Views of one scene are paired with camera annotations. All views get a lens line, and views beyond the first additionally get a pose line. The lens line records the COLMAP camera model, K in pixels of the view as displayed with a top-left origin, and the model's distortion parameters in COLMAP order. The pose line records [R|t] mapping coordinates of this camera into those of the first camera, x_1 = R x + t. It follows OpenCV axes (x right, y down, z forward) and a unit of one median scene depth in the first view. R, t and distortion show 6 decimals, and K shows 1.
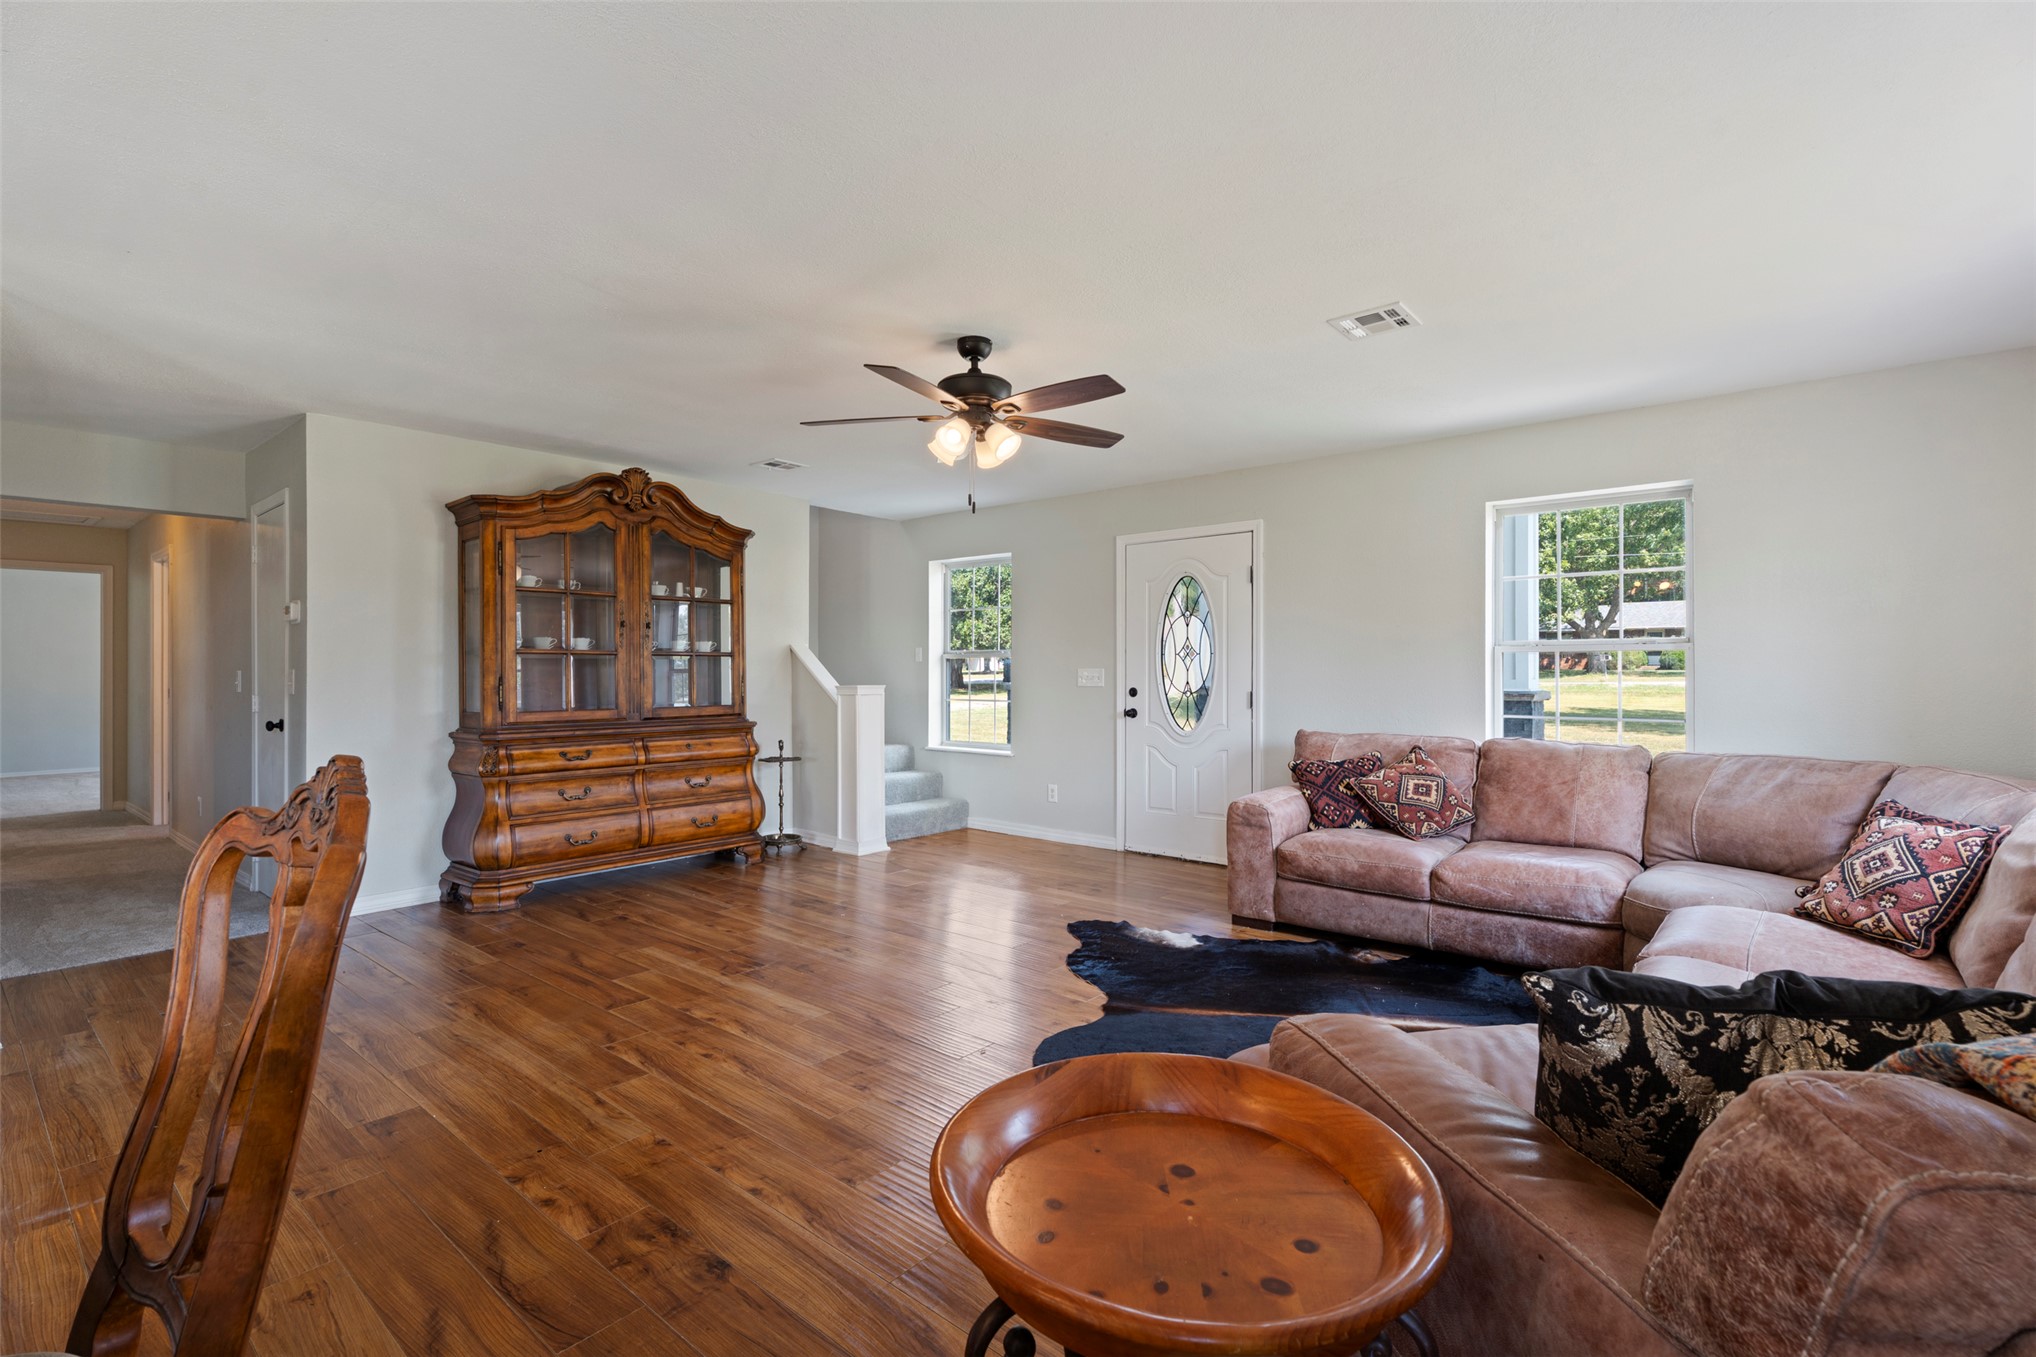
lens RADIAL K [[971.4, 0, 941.5], [0, 971.4, 670.6], [0, 0, 1]] dist [-0.000472, -0.000339]
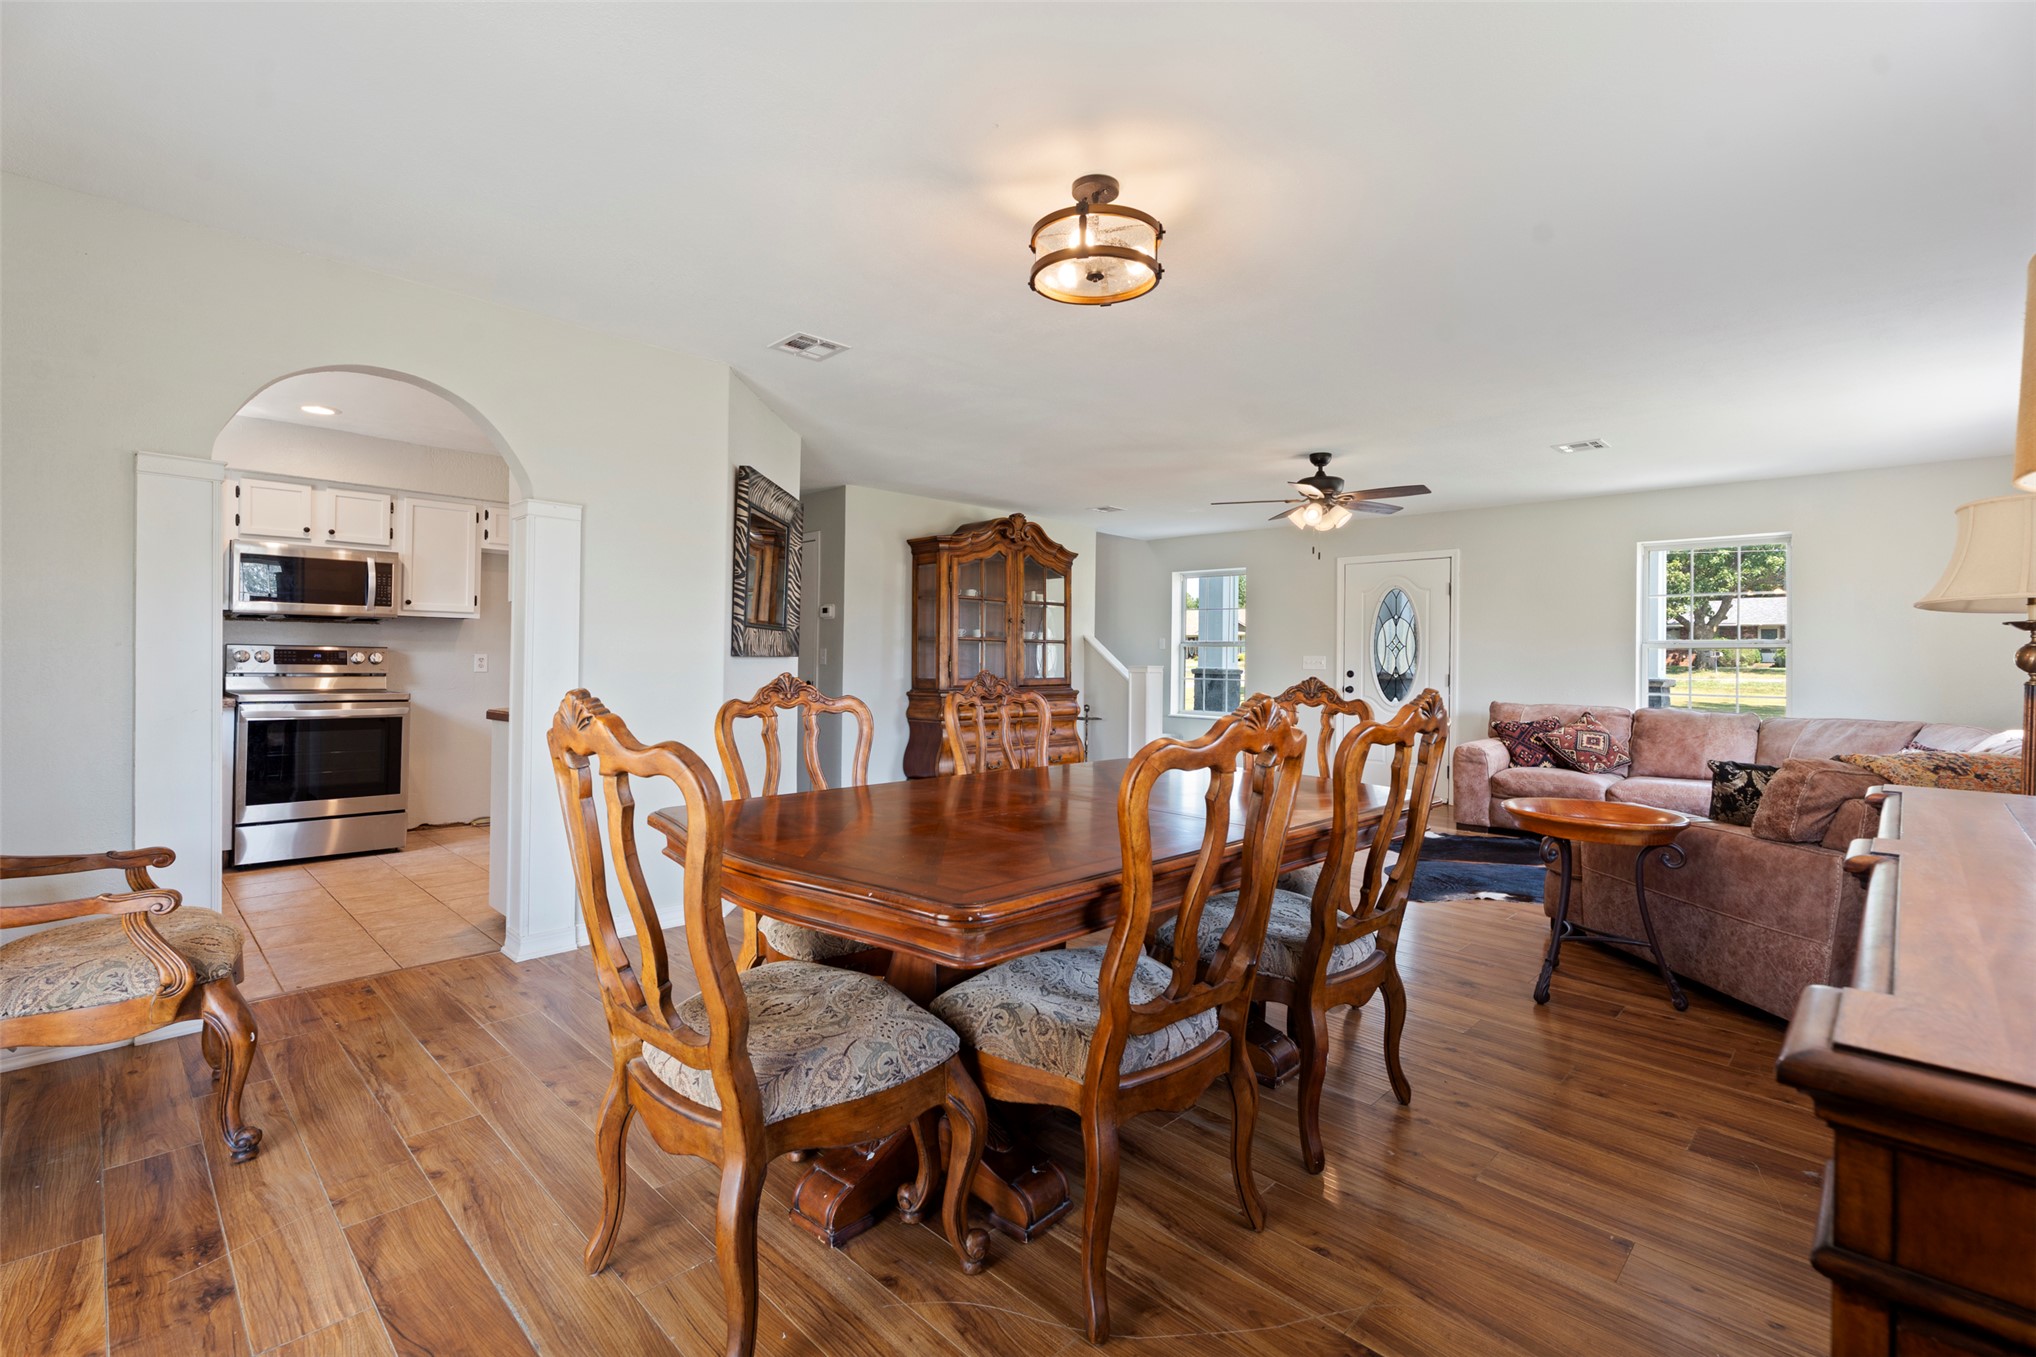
lens RADIAL K [[930.3, 0, 972.6], [0, 930.3, 650.7], [0, 0, 1]] dist [0.014452, -0.000968]
pose [[0.997451, 0.014530, -0.069854, -0.349287], [-0.014950, 0.999873, -0.005486, 0.007292], [0.069765, 0.006516, 0.997542, -0.486479]]
